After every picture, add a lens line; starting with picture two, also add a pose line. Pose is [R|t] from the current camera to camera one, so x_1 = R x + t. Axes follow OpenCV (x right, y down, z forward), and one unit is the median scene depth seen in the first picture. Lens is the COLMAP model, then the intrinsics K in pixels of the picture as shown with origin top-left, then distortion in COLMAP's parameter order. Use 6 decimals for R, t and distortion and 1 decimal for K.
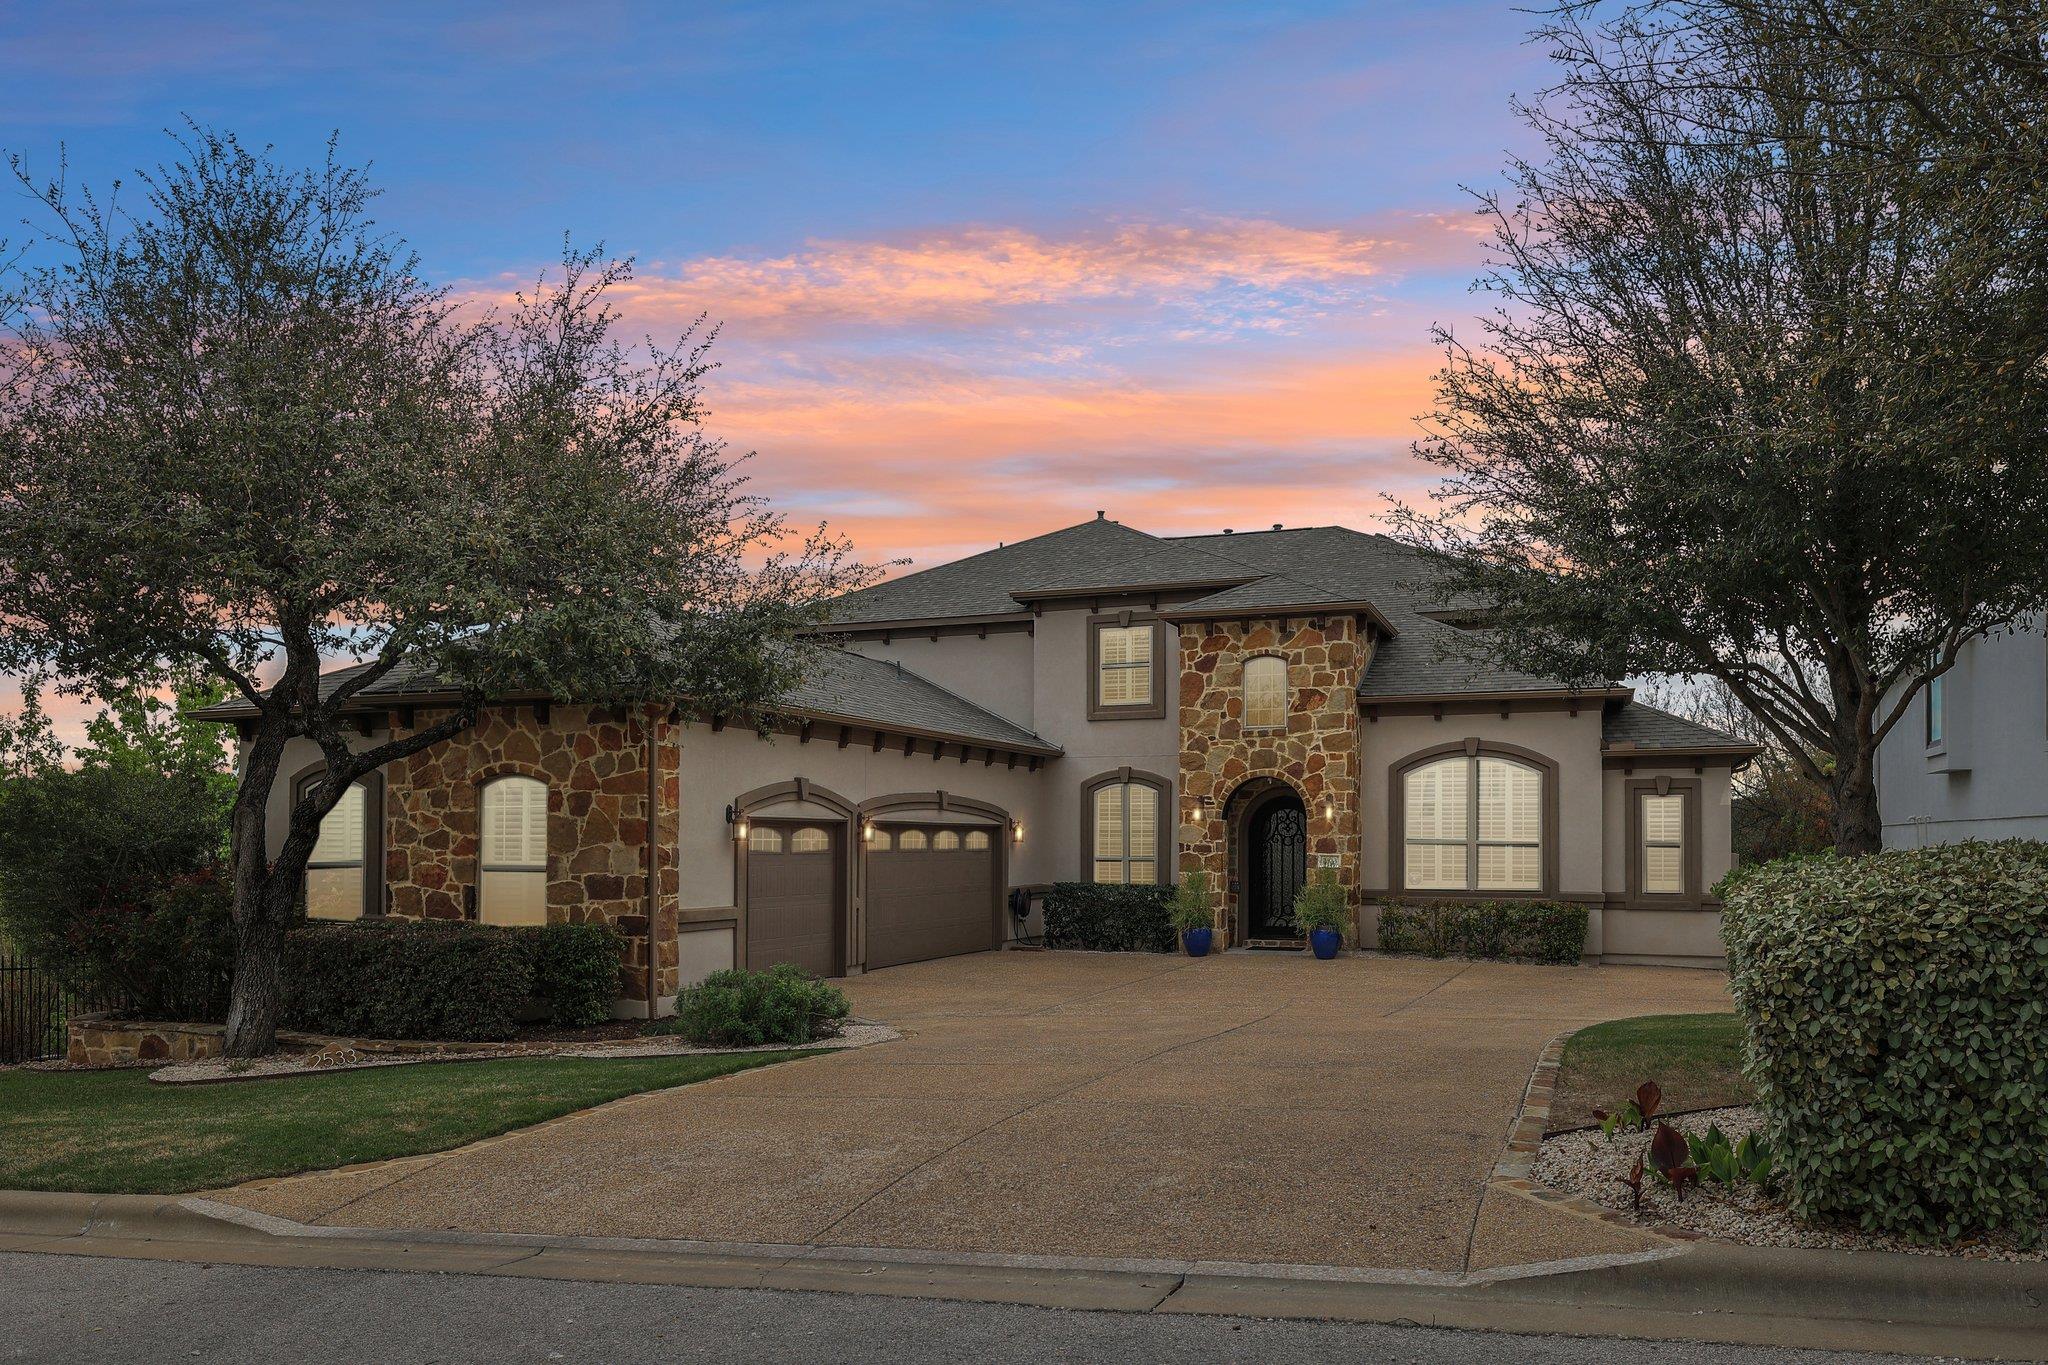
lens RADIAL K [[3261.1, 0, 1023.9], [0, 3261.1, 684.2], [0, 0, 1]] dist [-0.016470, 0.000000]
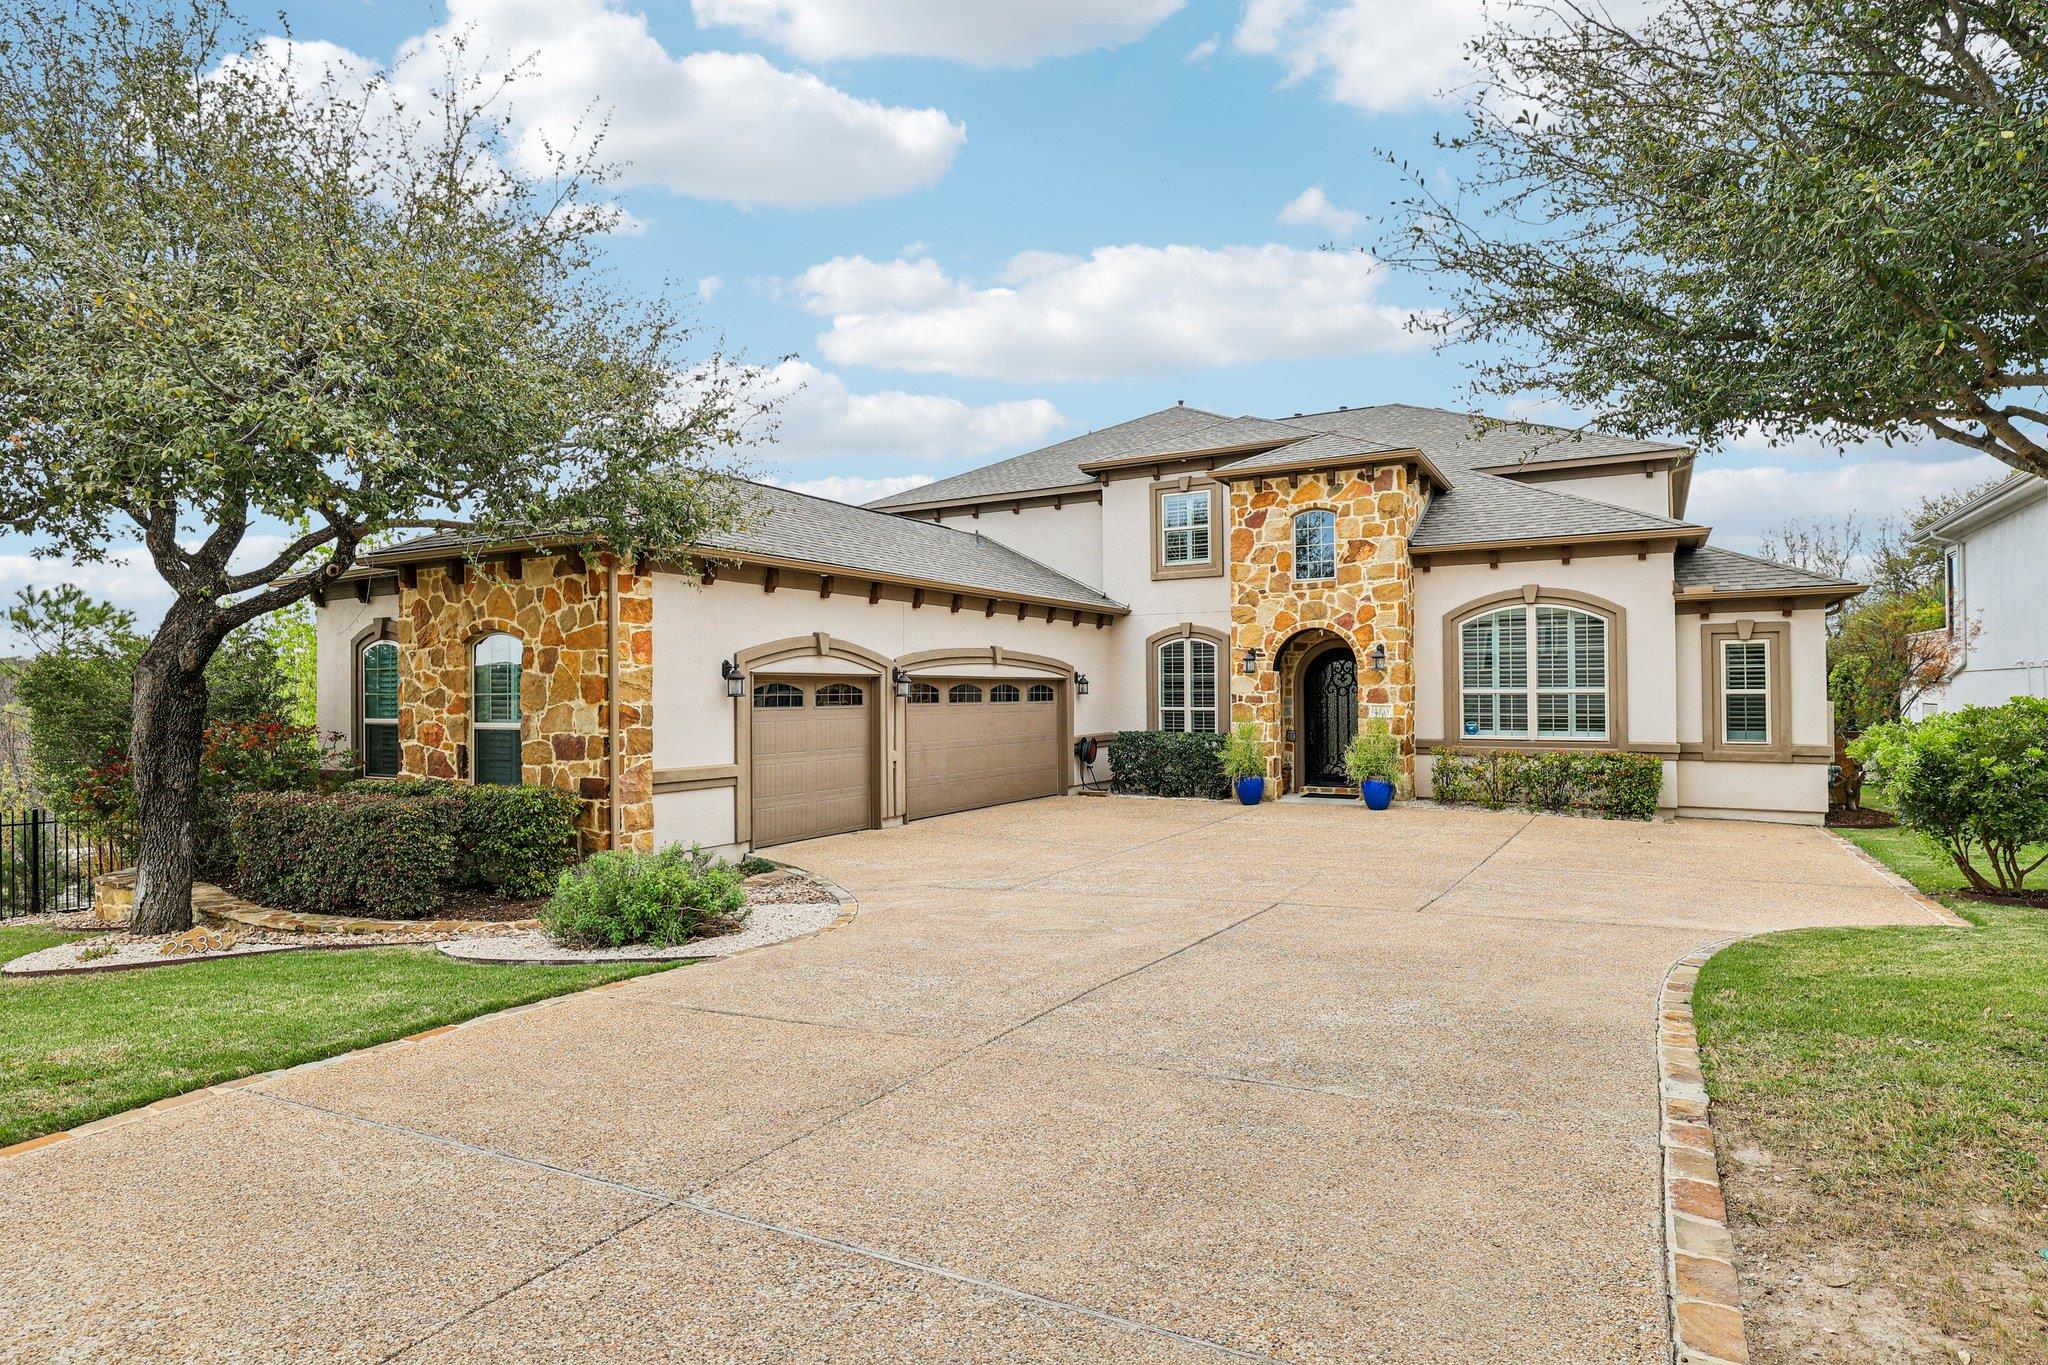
lens RADIAL K [[1276.7, 0, 1054.3], [0, 1276.7, 649.0], [0, 0, 1]] dist [0.000535, 0.001366]
pose [[0.975418, -0.014555, -0.219881, 0.082283], [0.018741, 0.999680, 0.016962, 0.026650], [0.219564, -0.020666, 0.975379, 0.596055]]
